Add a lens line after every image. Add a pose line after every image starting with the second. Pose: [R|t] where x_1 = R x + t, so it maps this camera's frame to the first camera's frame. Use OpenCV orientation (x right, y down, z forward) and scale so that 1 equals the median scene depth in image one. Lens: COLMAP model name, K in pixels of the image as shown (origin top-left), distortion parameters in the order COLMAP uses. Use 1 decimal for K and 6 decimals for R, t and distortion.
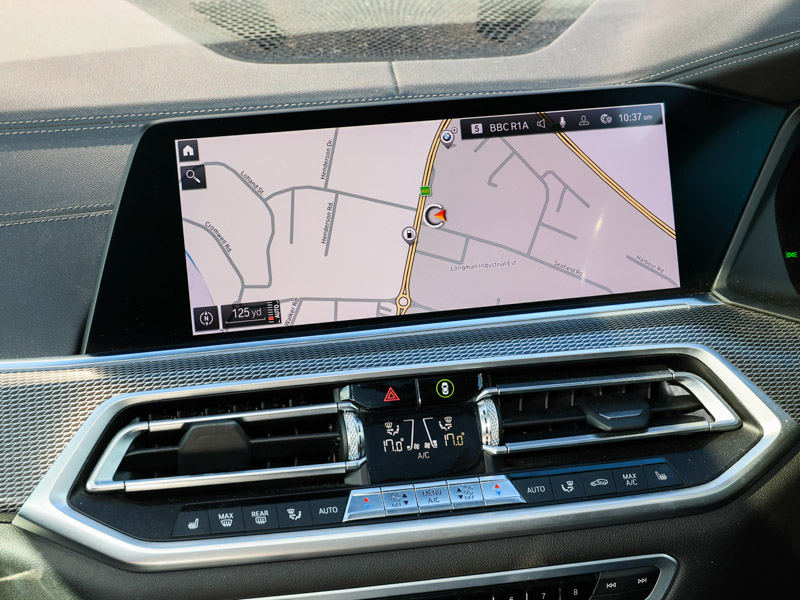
lens RADIAL K [[2157.7, 0, 400.0], [0, 2157.7, 300.0], [0, 0, 1]] dist [-0.030383, -0.416829]
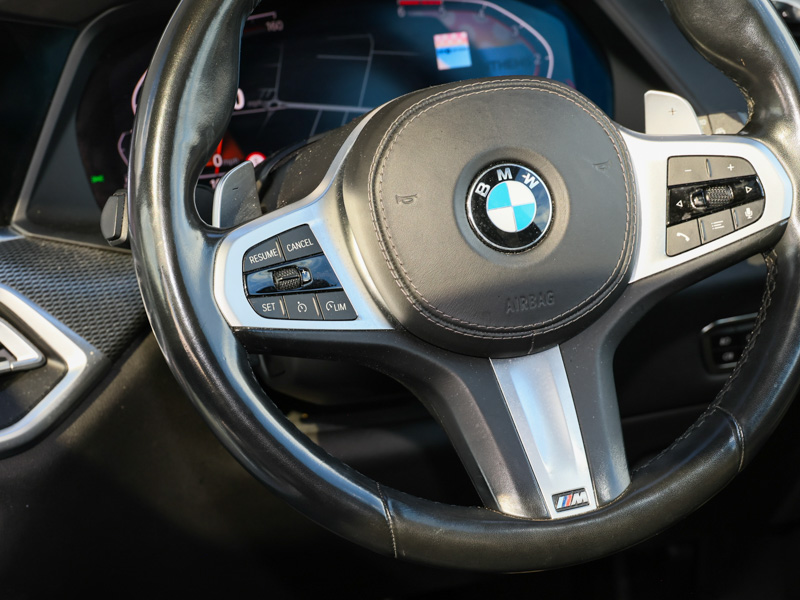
lens RADIAL K [[2157.7, 0, 400.0], [0, 2157.7, 300.0], [0, 0, 1]] dist [-0.030383, -0.416829]
pose [[0.976052, -0.092995, 0.196659, 0.125792], [0.083995, 0.995021, 0.053642, -0.007849], [-0.200669, -0.035839, 0.979003, 0.025738]]
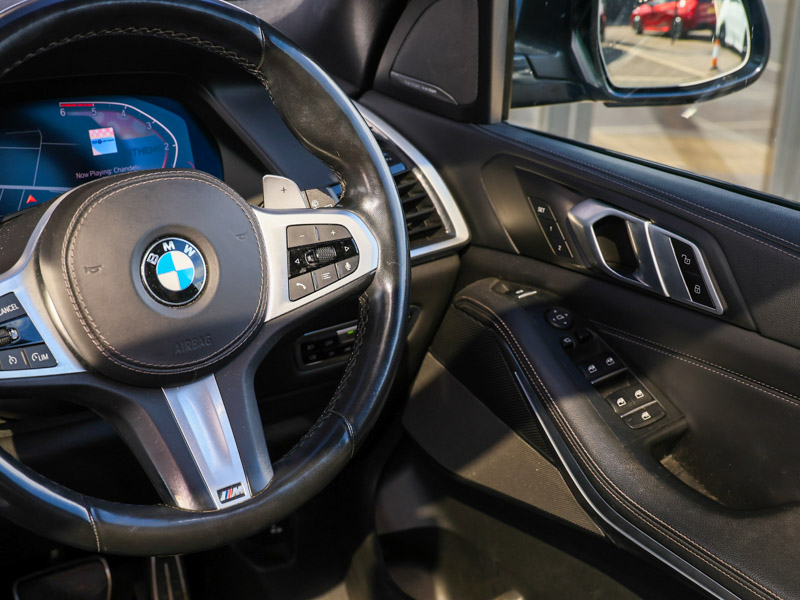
lens RADIAL K [[1336.3, 0, 400.0], [0, 1336.3, 300.0], [0, 0, 1]] dist [-0.001173, -0.055635]
pose [[0.875623, -0.140881, 0.461991, 0.122721], [0.102093, 0.988889, 0.108055, -0.042997], [-0.472081, -0.047449, 0.880277, 0.199120]]
